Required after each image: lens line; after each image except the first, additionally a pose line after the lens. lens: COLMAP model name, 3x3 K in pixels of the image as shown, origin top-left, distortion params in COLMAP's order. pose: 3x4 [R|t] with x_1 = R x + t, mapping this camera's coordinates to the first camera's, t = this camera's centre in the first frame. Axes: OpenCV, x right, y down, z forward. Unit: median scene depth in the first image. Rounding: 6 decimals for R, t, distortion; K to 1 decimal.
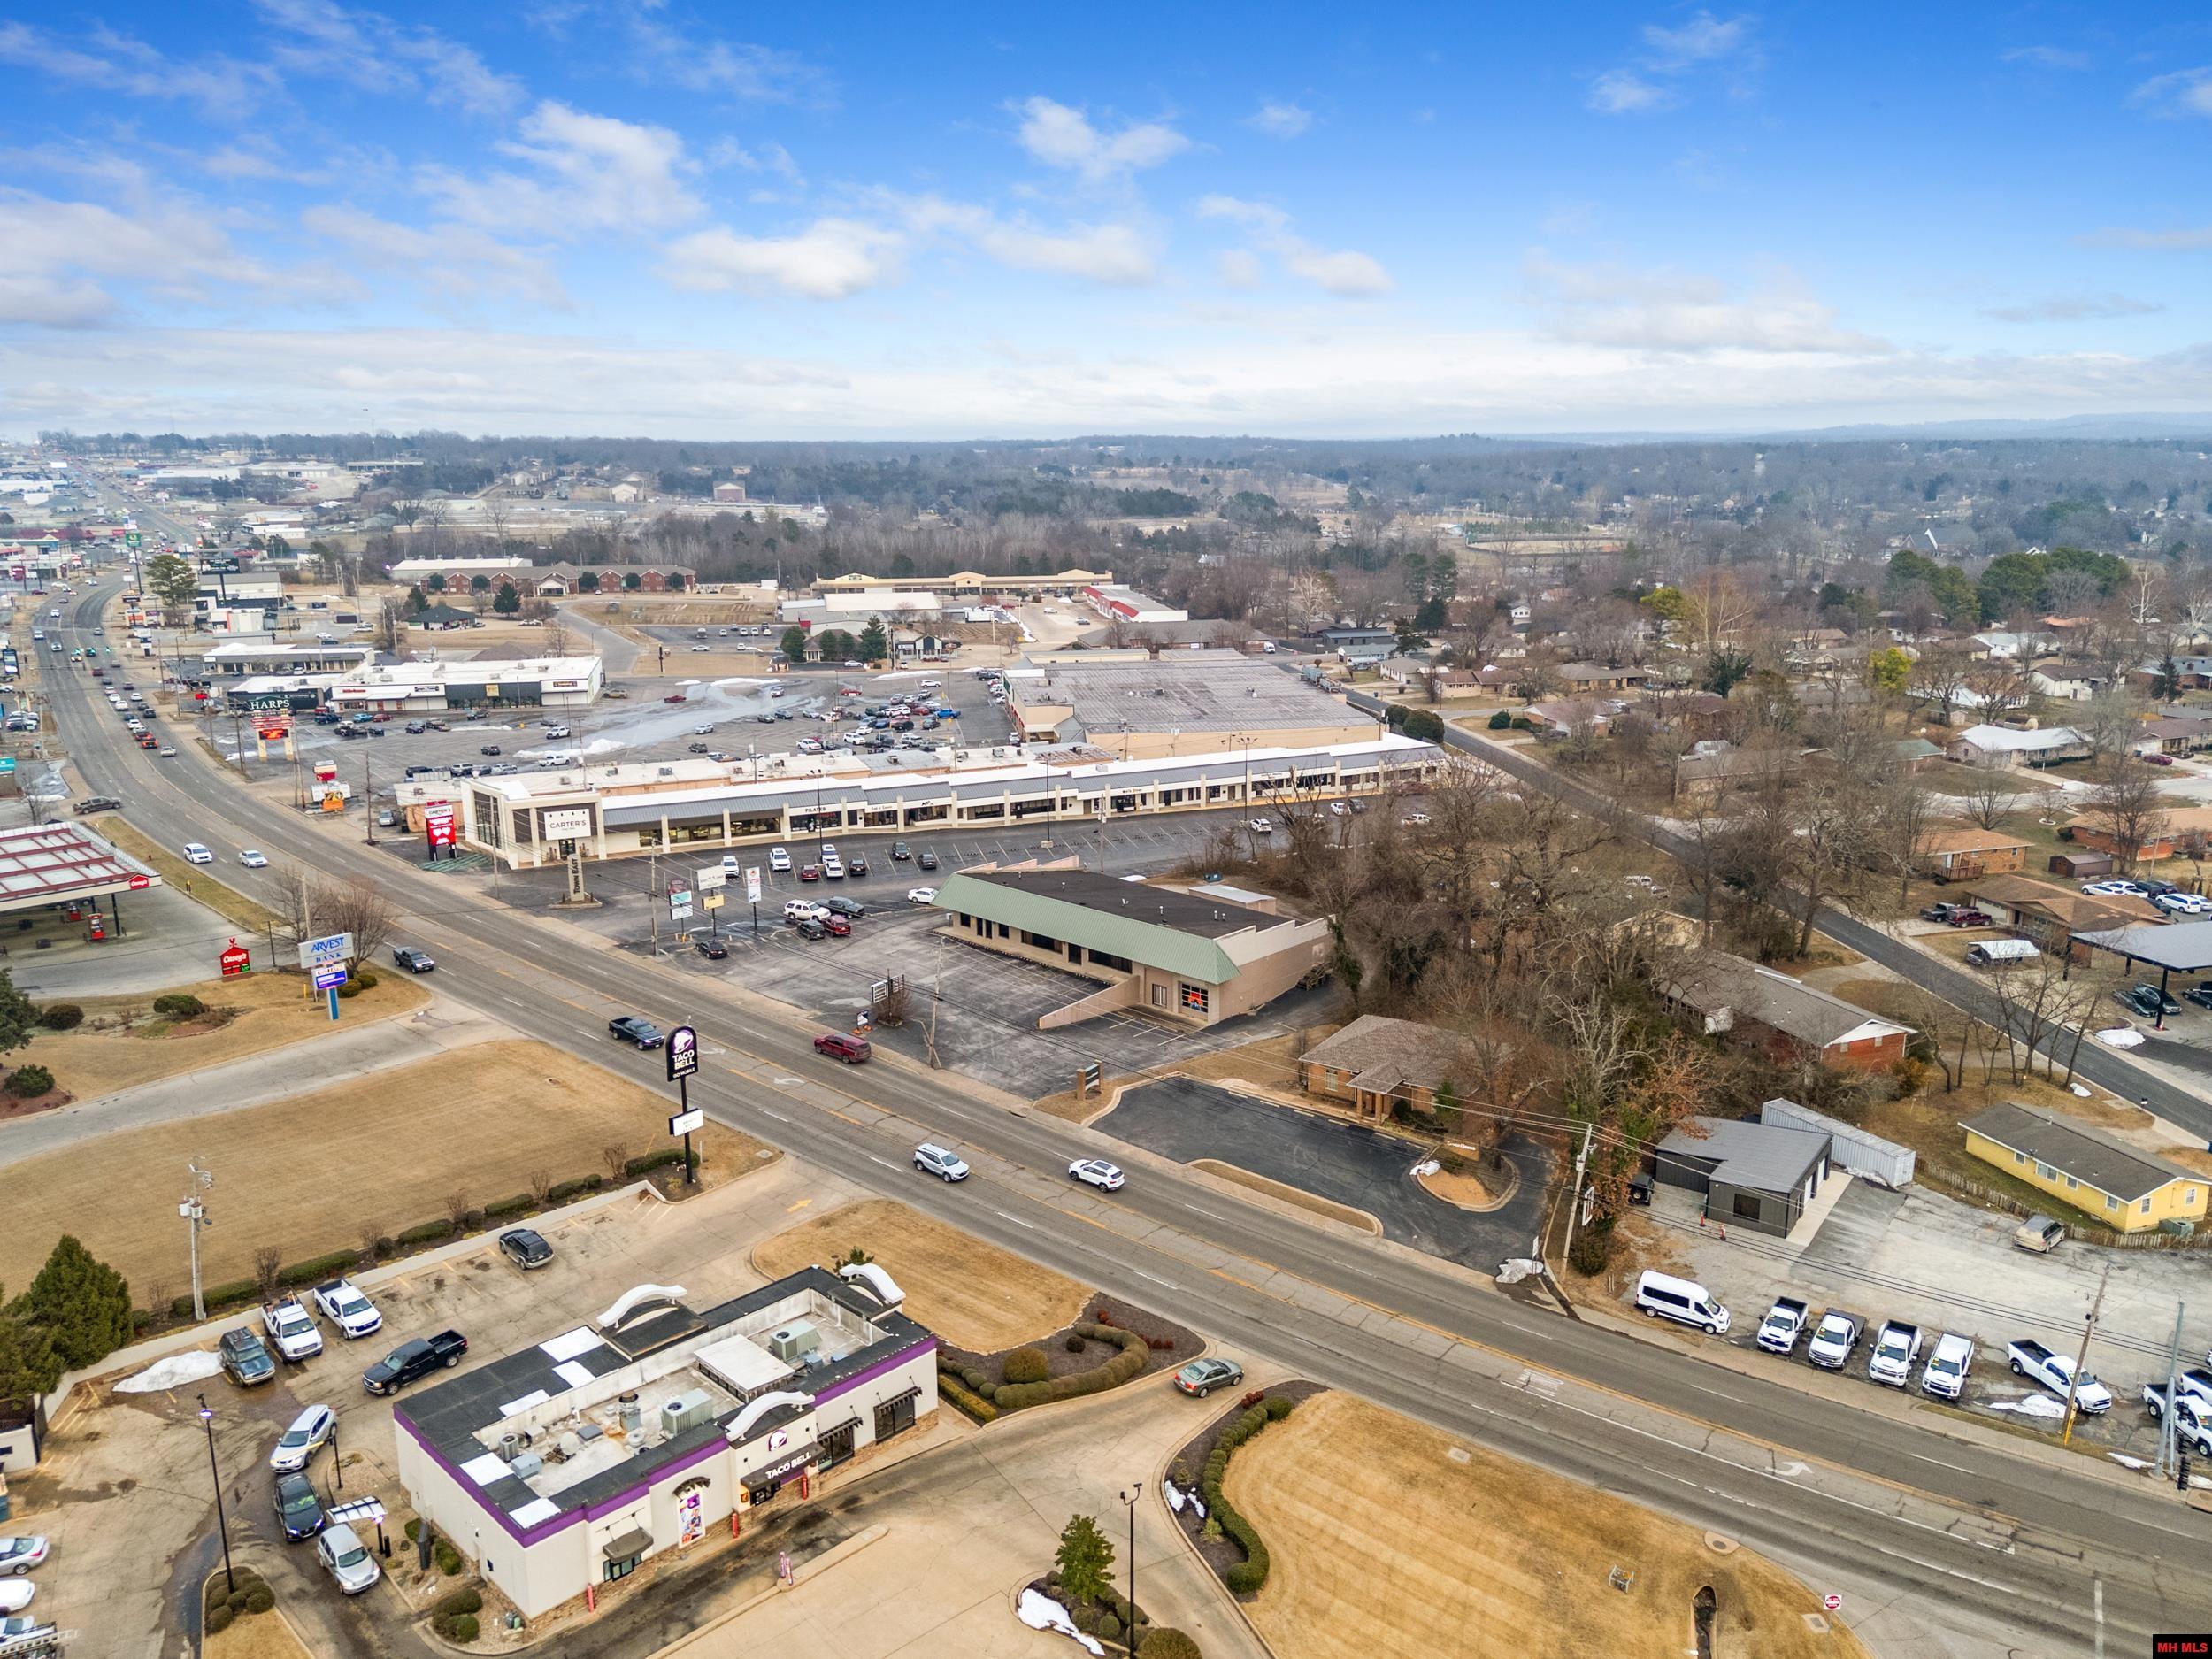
lens RADIAL K [[1658.3, 0, 1106.0], [0, 1658.3, 829.5], [0, 0, 1]] dist [0.104738, -0.190468]
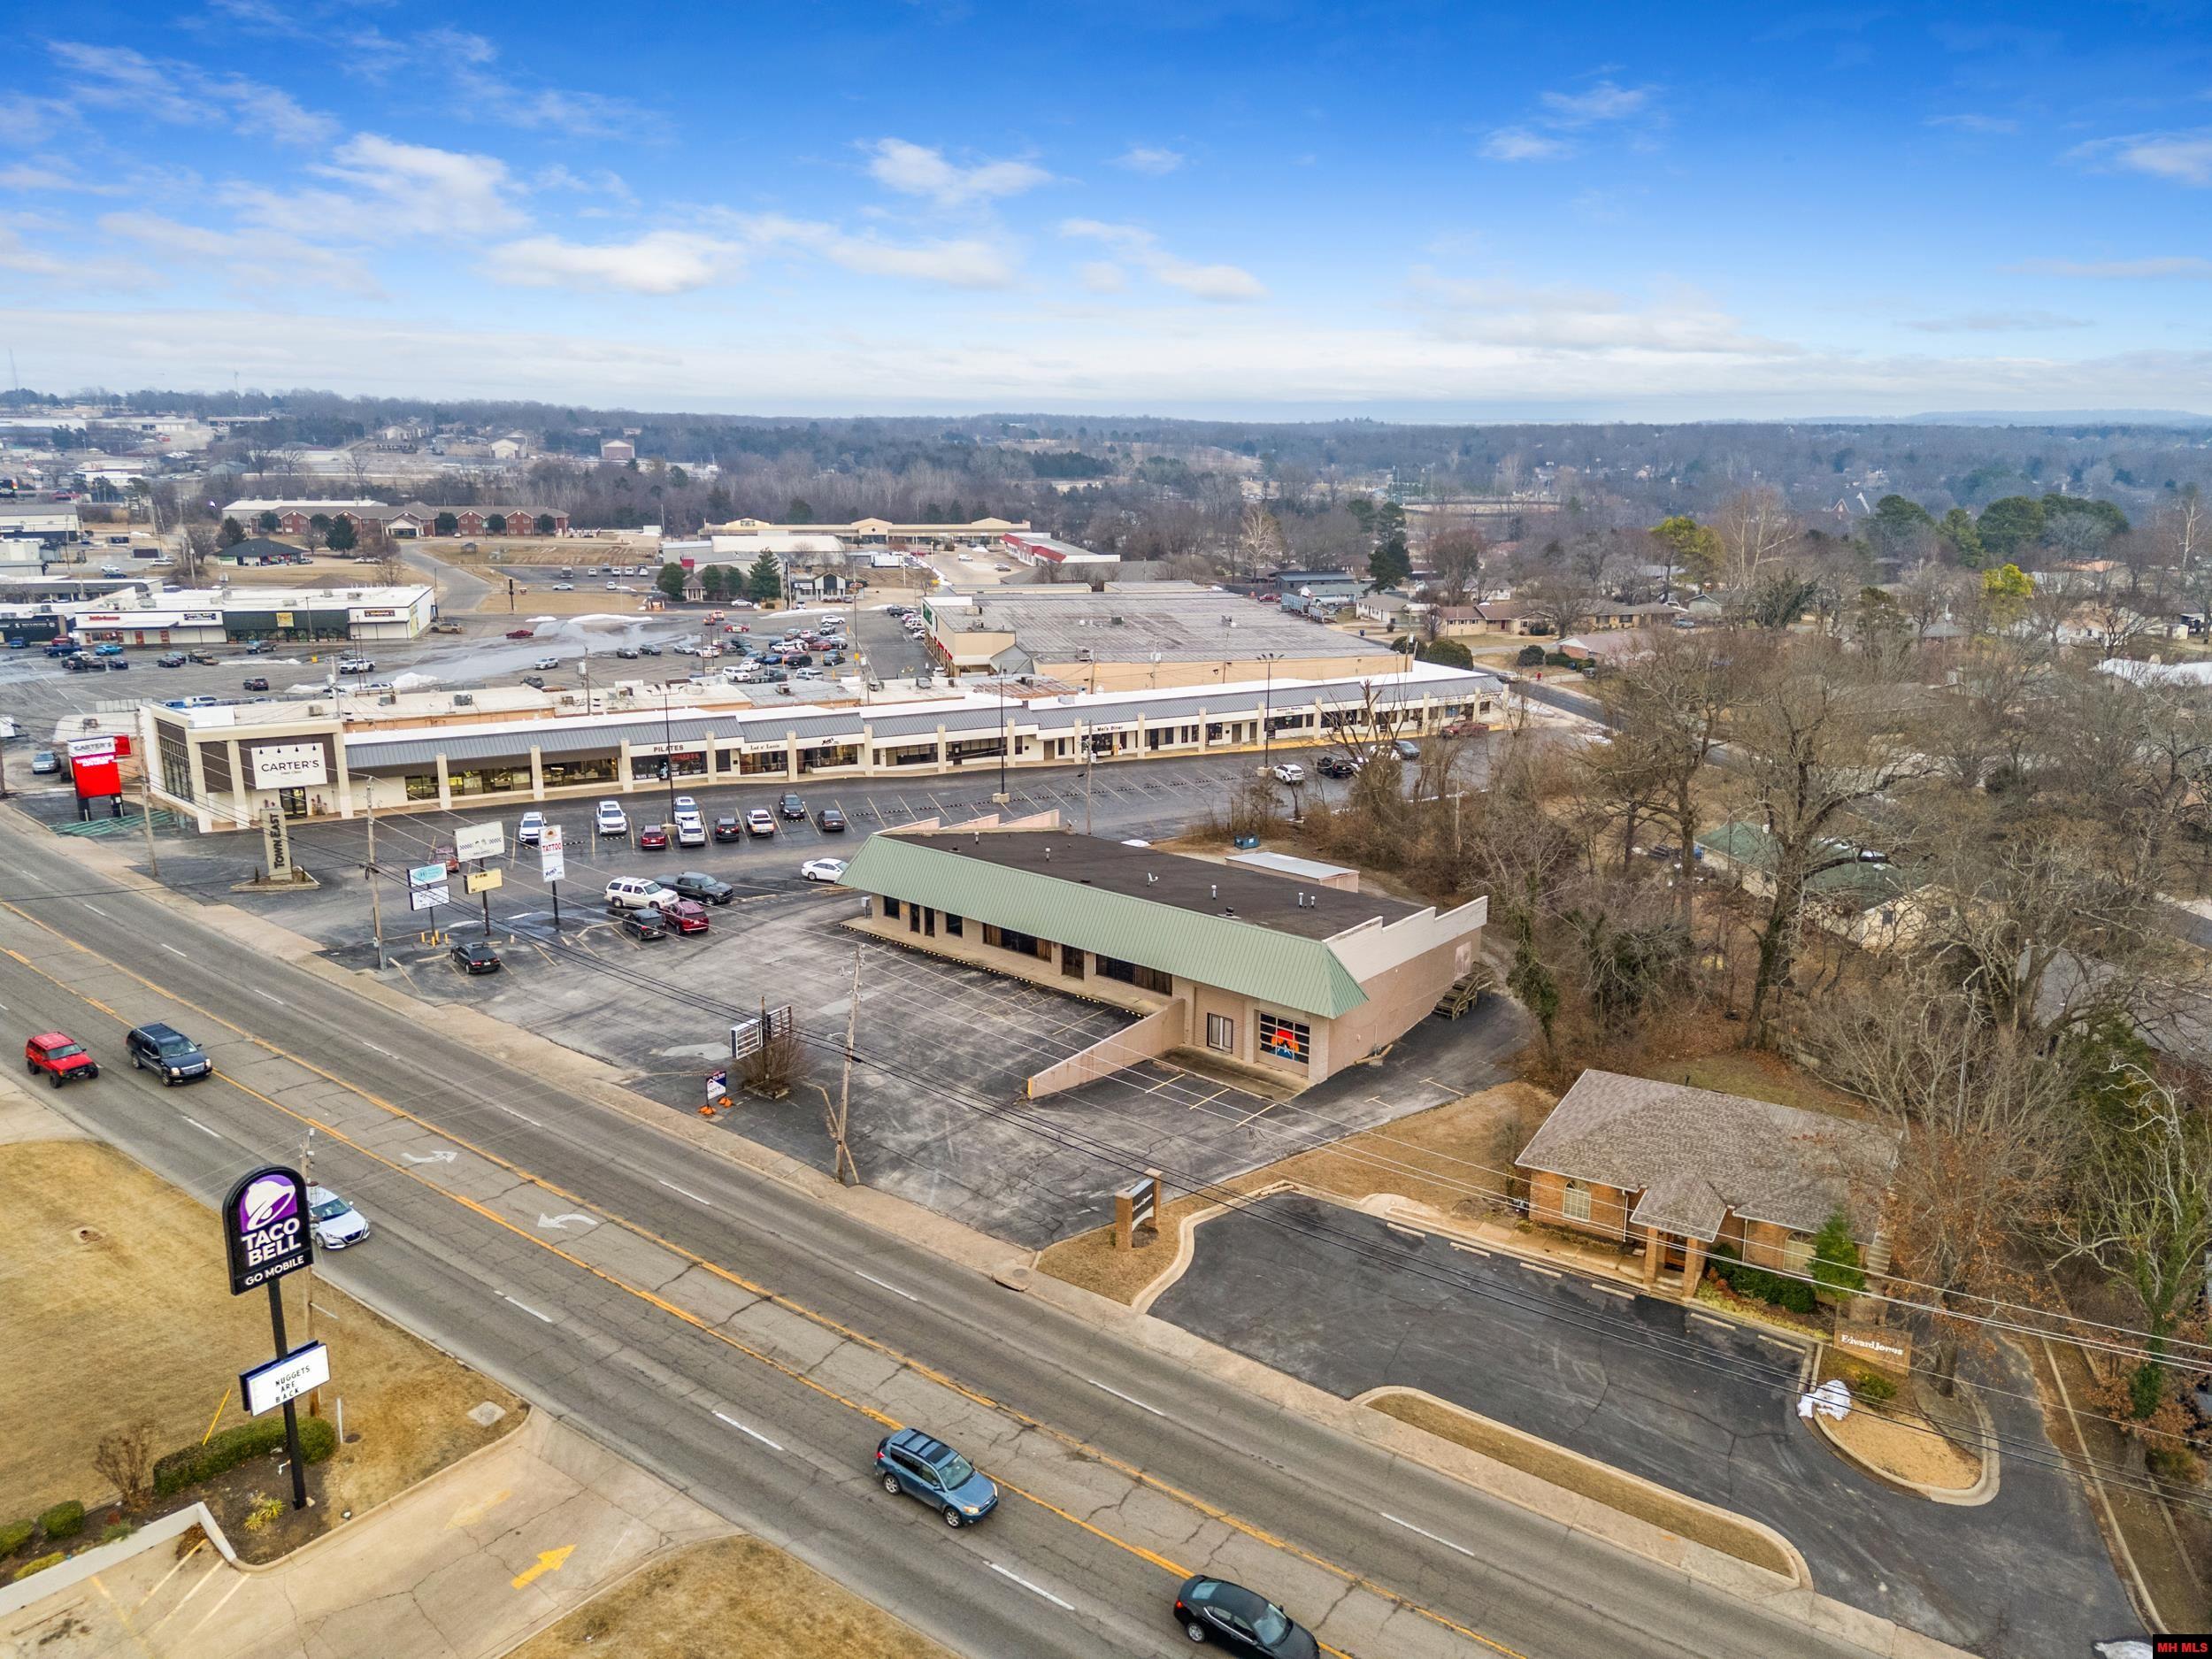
lens RADIAL K [[1617.2, 0, 1106.0], [0, 1617.2, 829.5], [0, 0, 1]] dist [0.078268, -0.092886]
pose [[0.998079, -0.002247, 0.061906, -0.033978], [0.001417, 0.999909, 0.013435, 0.013515], [-0.061931, -0.013322, 0.997992, 0.310049]]
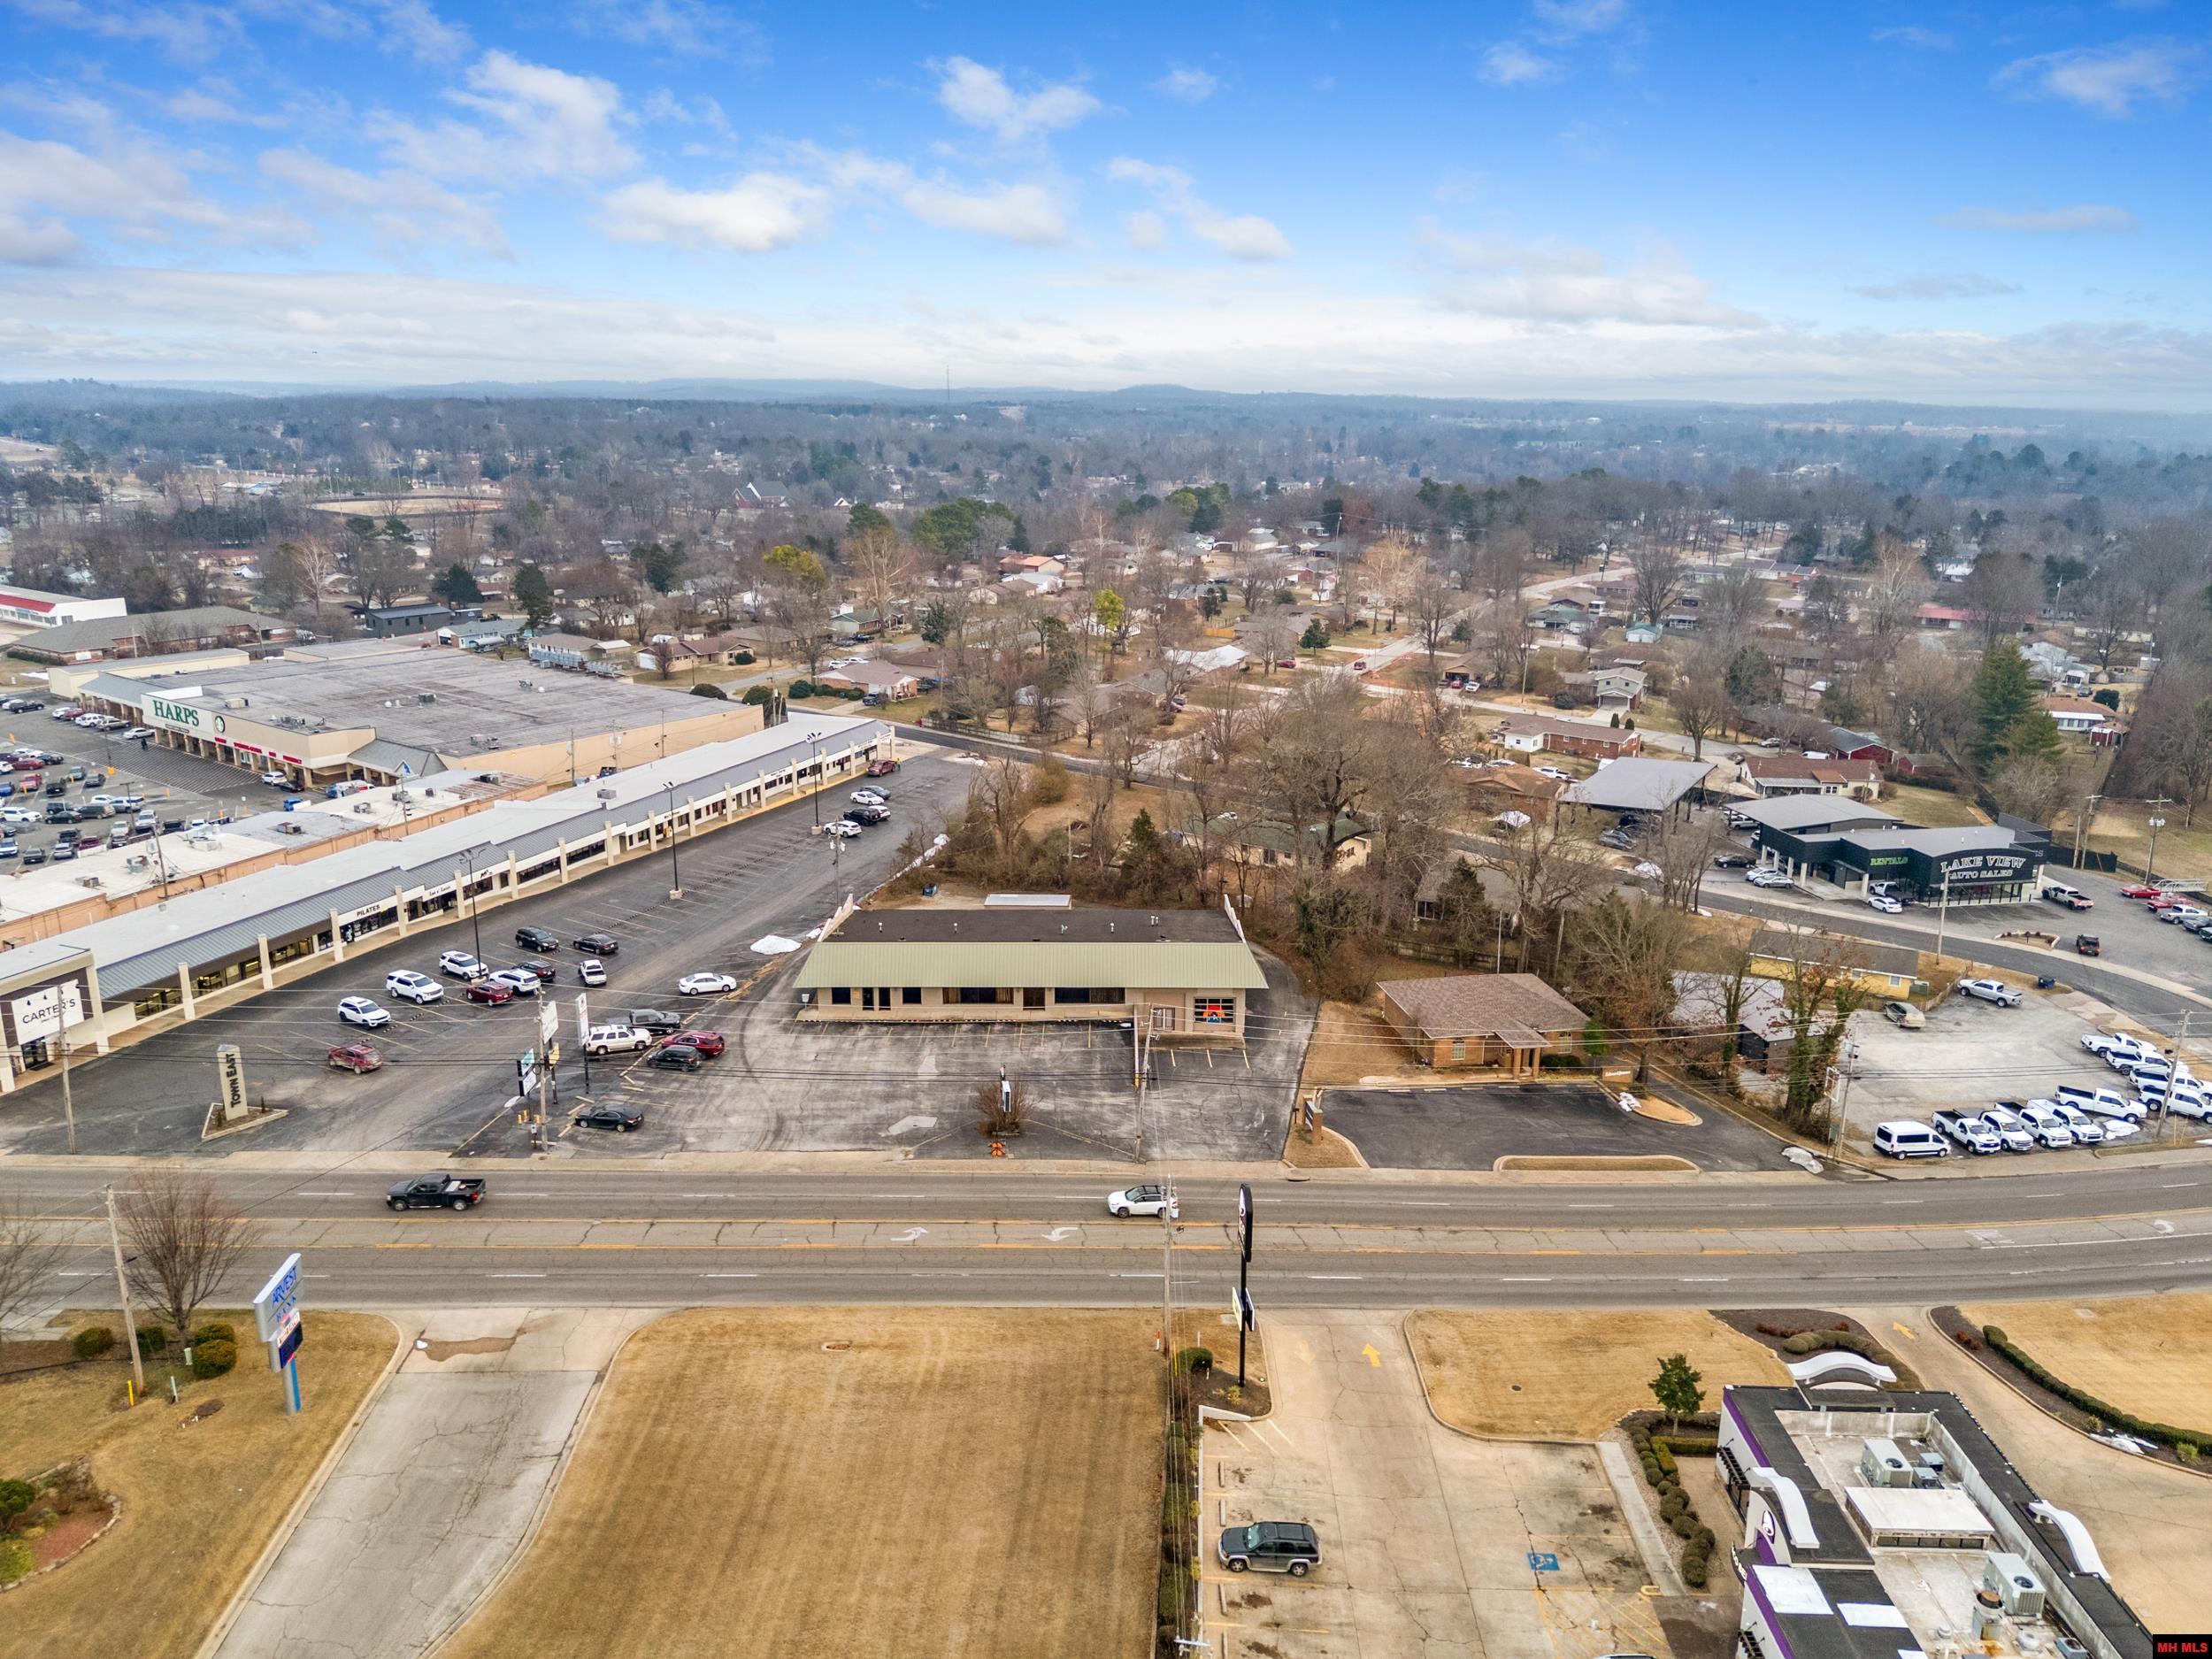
lens RADIAL K [[1617.2, 0, 1106.0], [0, 1617.2, 829.5], [0, 0, 1]] dist [0.078268, -0.092886]
pose [[0.722526, -0.170177, 0.670072, -0.418984], [0.149439, 0.984761, 0.088961, -0.062545], [-0.675000, 0.035859, 0.736946, 0.276125]]
